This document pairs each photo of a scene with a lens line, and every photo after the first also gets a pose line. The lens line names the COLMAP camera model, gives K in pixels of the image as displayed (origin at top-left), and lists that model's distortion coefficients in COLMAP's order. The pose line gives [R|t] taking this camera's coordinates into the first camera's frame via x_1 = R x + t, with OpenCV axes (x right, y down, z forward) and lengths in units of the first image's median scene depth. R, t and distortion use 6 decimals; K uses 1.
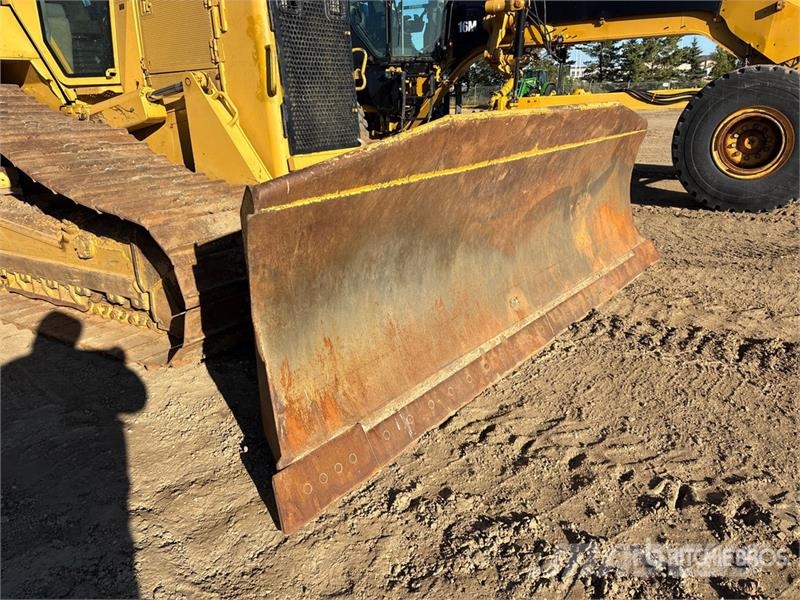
lens RADIAL K [[597.8, 0, 401.4], [0, 597.8, 293.7], [0, 0, 1]] dist [0.061594, -0.066700]
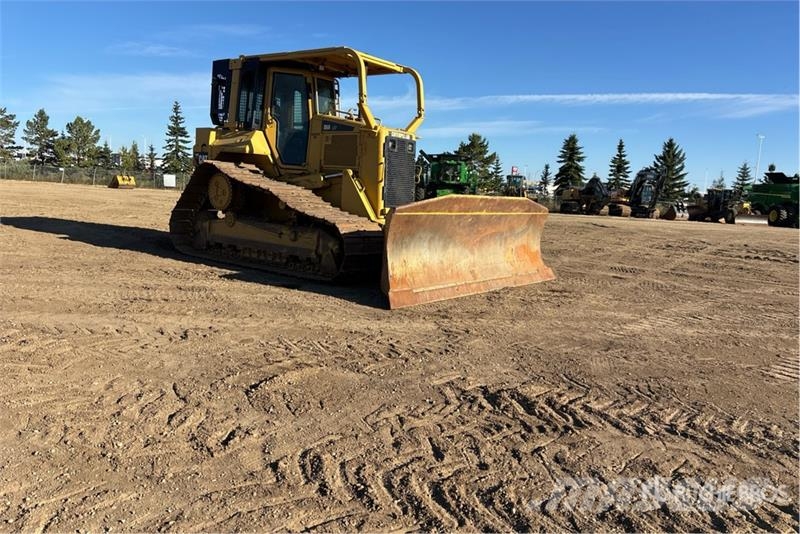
lens RADIAL K [[537.0, 0, 400.0], [0, 537.0, 267.0], [0, 0, 1]] dist [0.023117, -0.001179]
pose [[0.994818, 0.100034, -0.018165, -0.058608], [-0.101661, 0.981071, -0.164816, 0.348975], [0.001334, 0.165809, 0.986157, -1.051261]]
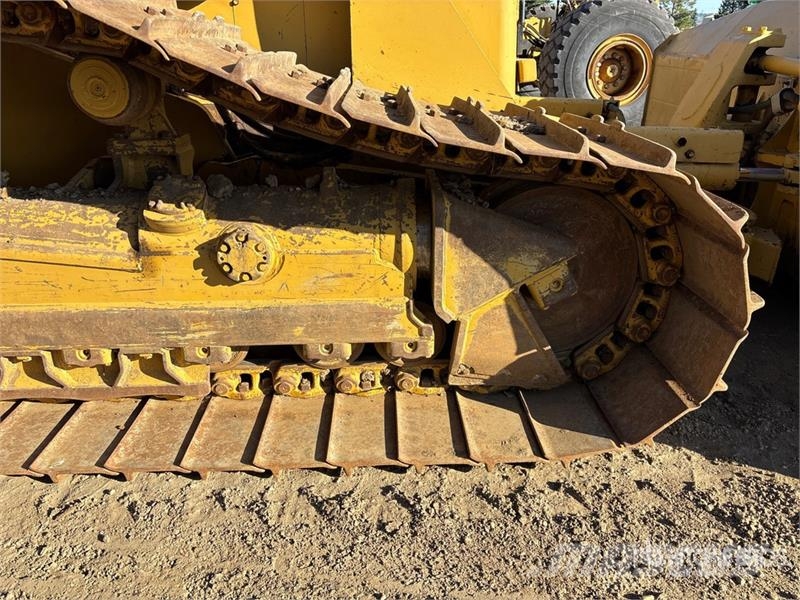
lens RADIAL K [[600.8, 0, 400.0], [0, 600.8, 300.0], [0, 0, 1]] dist [0.055245, -0.066976]
pose [[0.827810, -0.194438, 0.526235, -0.672298], [0.151532, 0.980648, 0.123966, -0.083762], [-0.540155, -0.022879, 0.841254, 0.558331]]
